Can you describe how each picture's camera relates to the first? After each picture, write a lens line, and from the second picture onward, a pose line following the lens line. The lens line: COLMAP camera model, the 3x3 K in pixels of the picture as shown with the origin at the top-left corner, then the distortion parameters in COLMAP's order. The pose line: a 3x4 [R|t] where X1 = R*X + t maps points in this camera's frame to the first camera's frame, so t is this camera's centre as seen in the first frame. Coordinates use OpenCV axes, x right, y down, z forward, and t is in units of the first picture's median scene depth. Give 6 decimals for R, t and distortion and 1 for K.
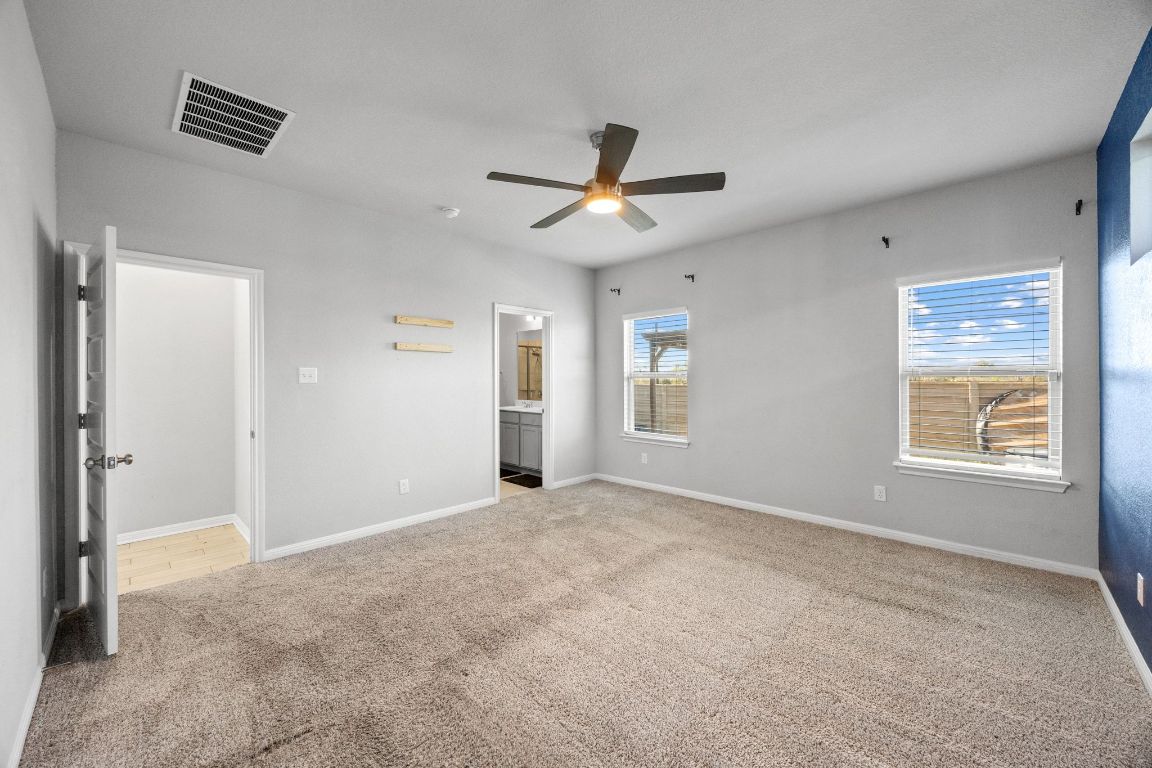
lens RADIAL K [[436.2, 0, 573.1], [0, 436.2, 383.1], [0, 0, 1]] dist [0.001408, 0.000162]
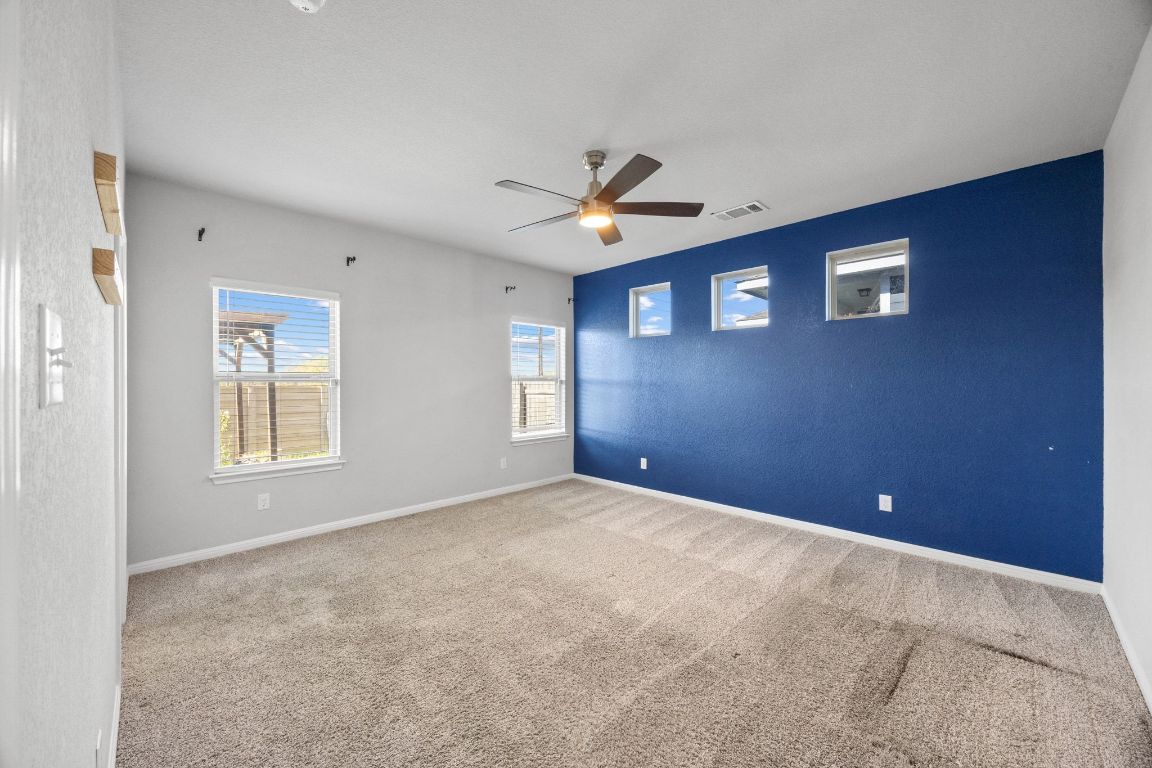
lens RADIAL K [[436.2, 0, 573.1], [0, 436.2, 383.1], [0, 0, 1]] dist [0.001408, 0.000162]
pose [[0.020497, 0.002971, 0.999785, -0.645126], [0.010746, 0.999937, -0.003191, -0.002125], [-0.999732, 0.010809, 0.020464, 0.664727]]
